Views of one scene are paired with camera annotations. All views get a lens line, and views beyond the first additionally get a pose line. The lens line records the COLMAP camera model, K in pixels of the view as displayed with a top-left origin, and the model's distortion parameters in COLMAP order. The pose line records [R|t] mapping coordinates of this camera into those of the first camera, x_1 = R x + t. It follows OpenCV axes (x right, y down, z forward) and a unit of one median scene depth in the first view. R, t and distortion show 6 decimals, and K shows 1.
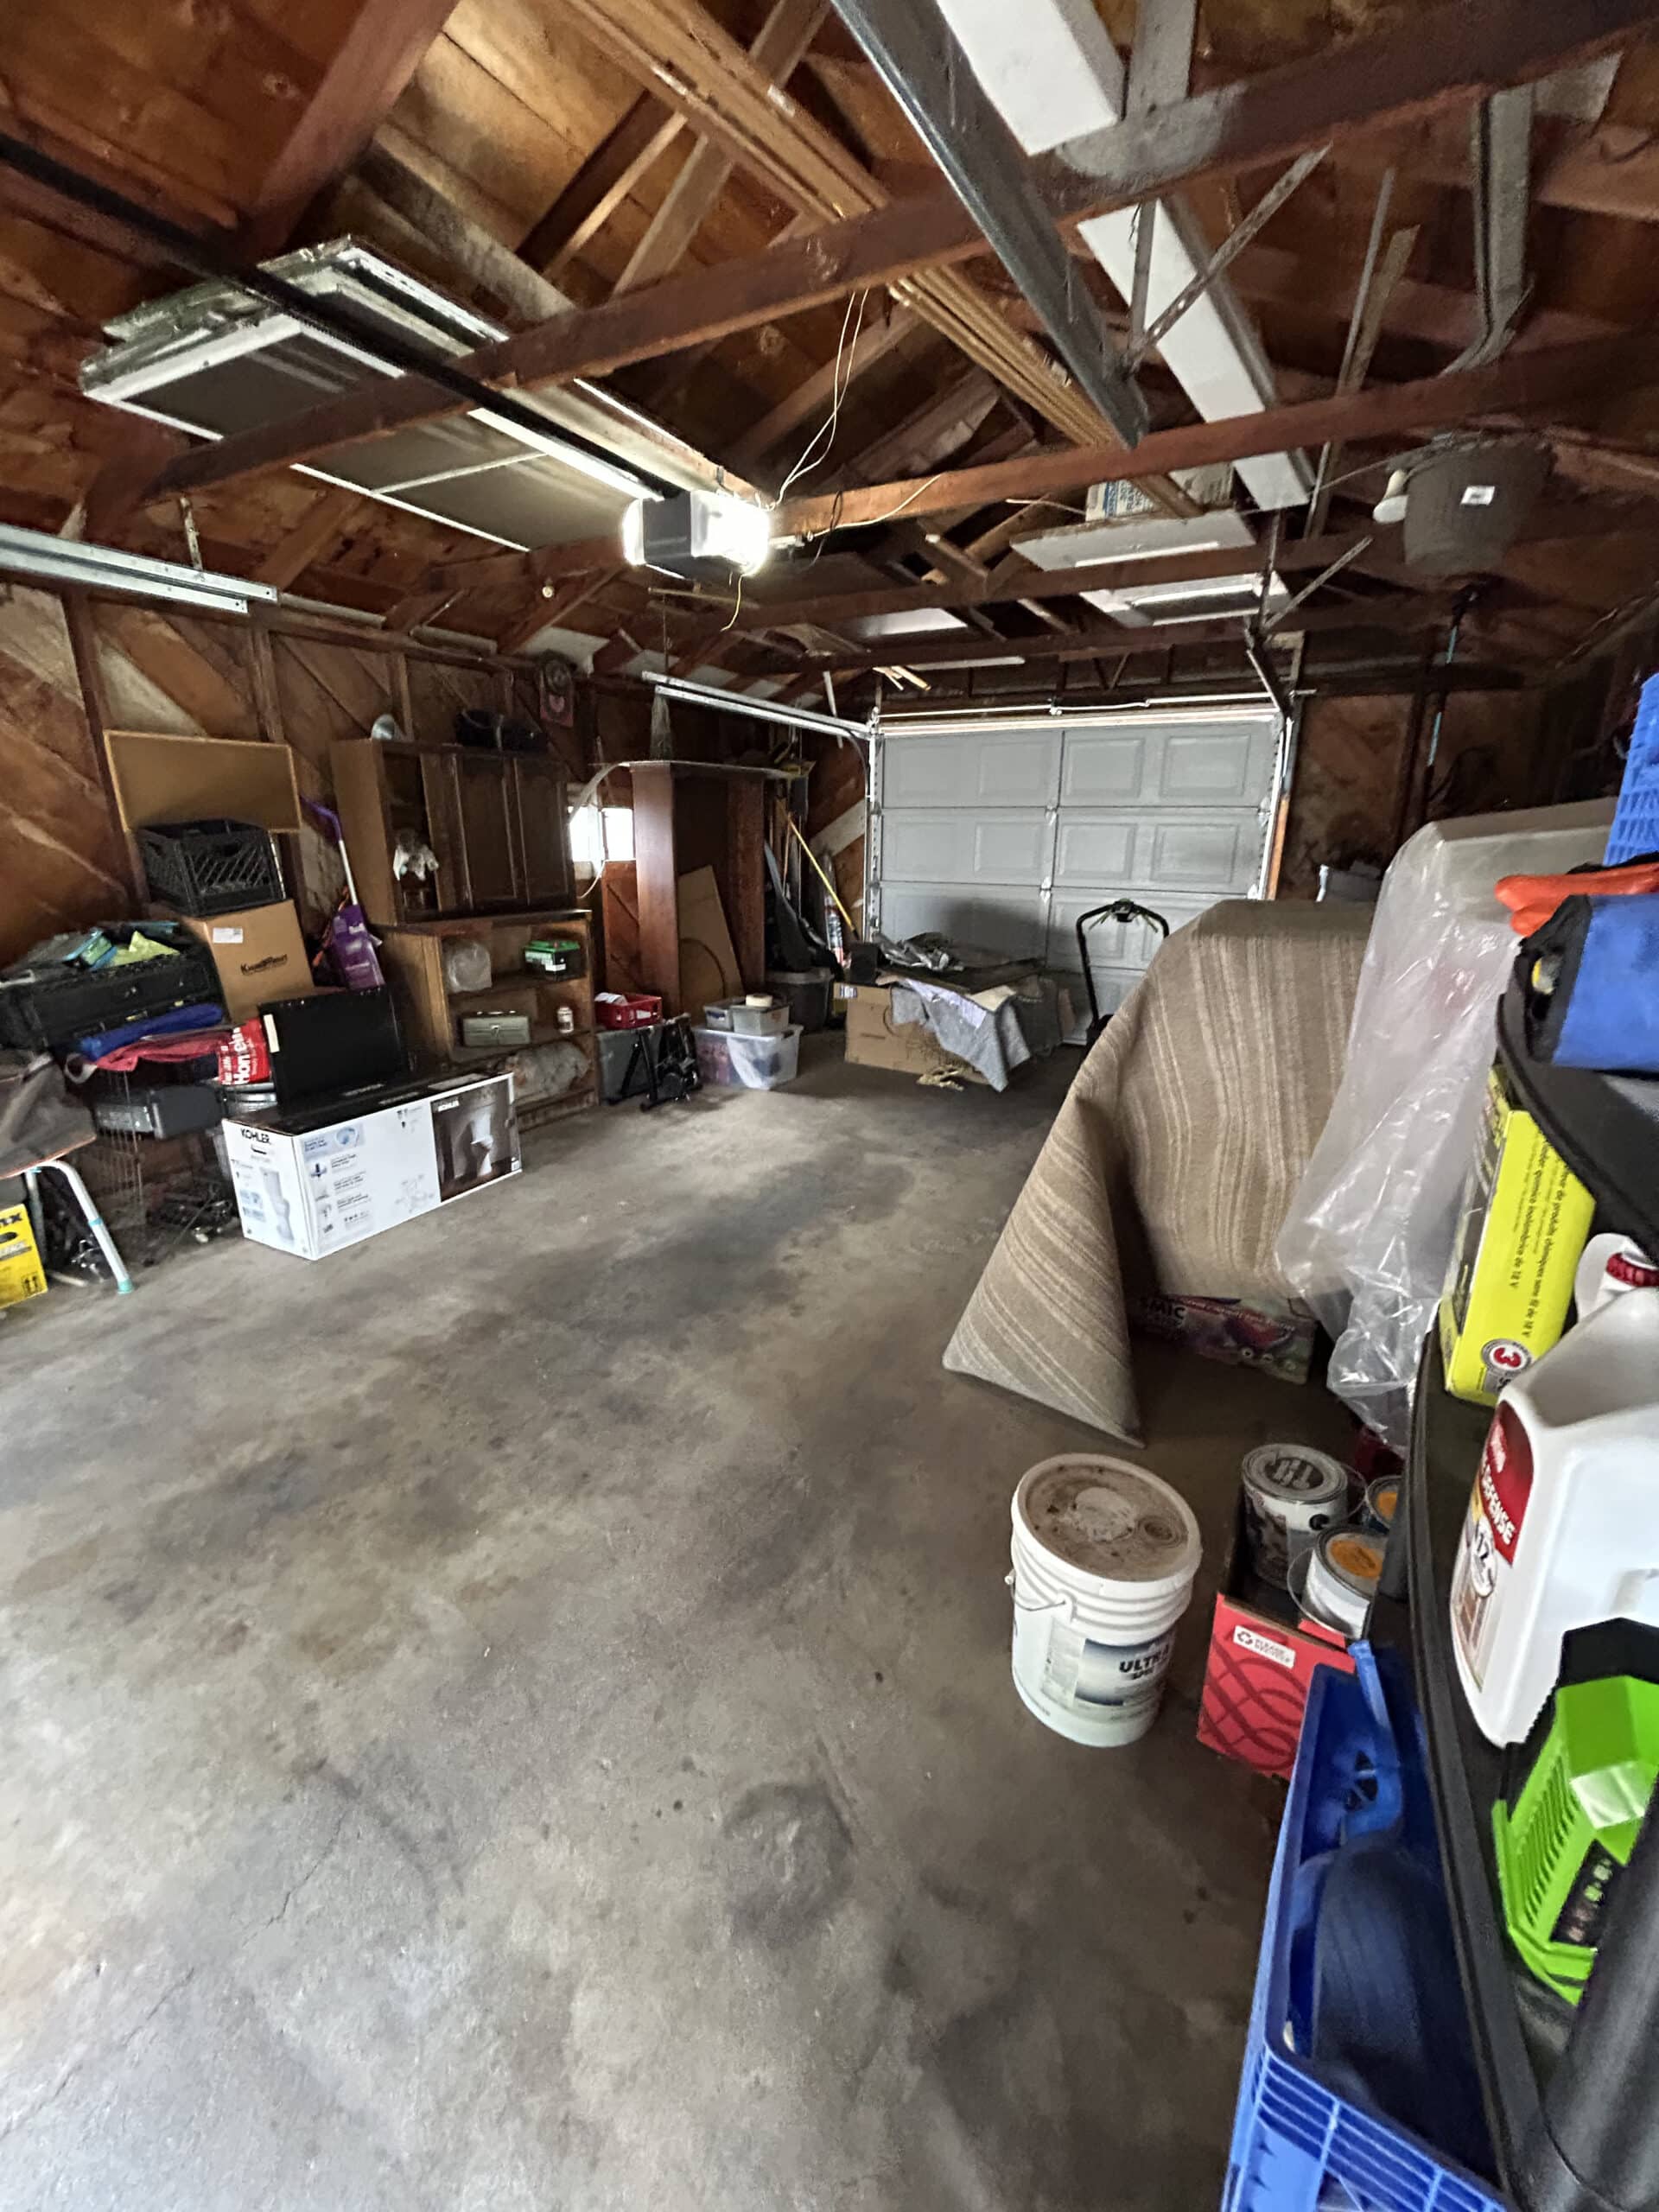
lens RADIAL K [[896.3, 0, 835.1], [0, 896.3, 1096.8], [0, 0, 1]] dist [0.001326, 0.000316]
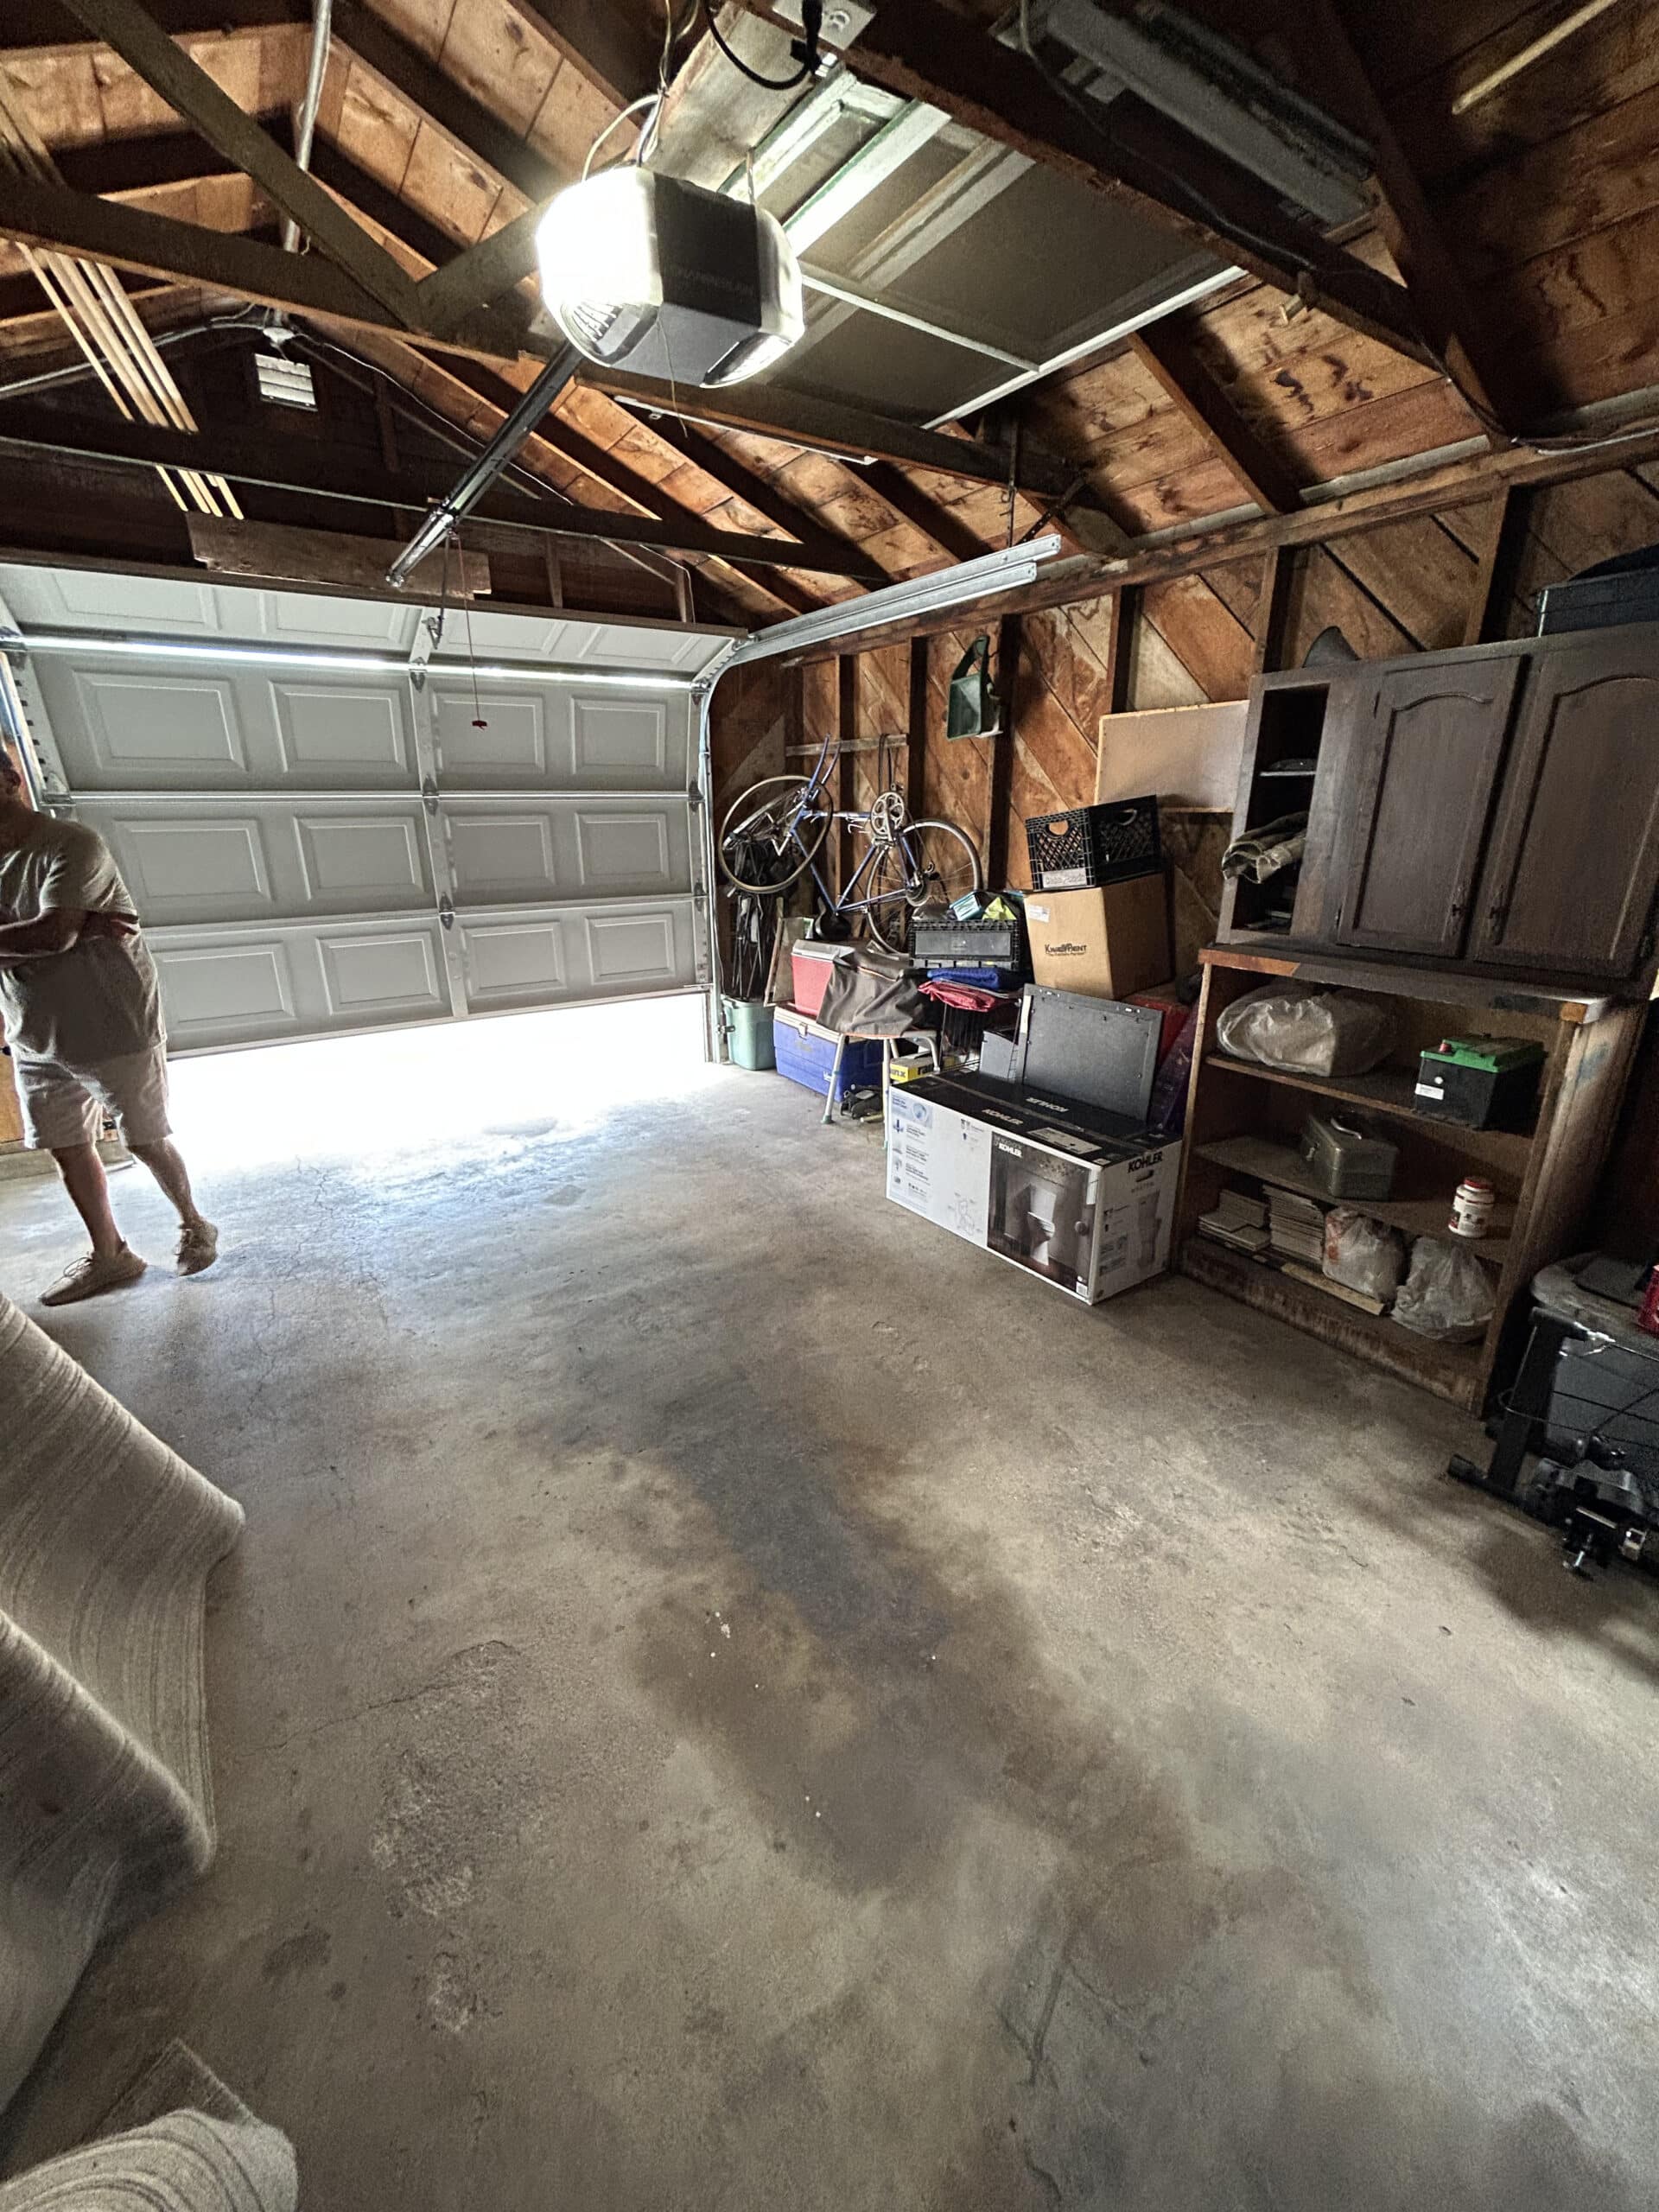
lens RADIAL K [[896.3, 0, 835.1], [0, 896.3, 1096.8], [0, 0, 1]] dist [0.001326, 0.000316]
pose [[-0.458808, 0.269317, -0.846737, 0.300322], [-0.254566, 0.873168, 0.415661, -0.311798], [0.851288, 0.406259, -0.332058, 1.053387]]
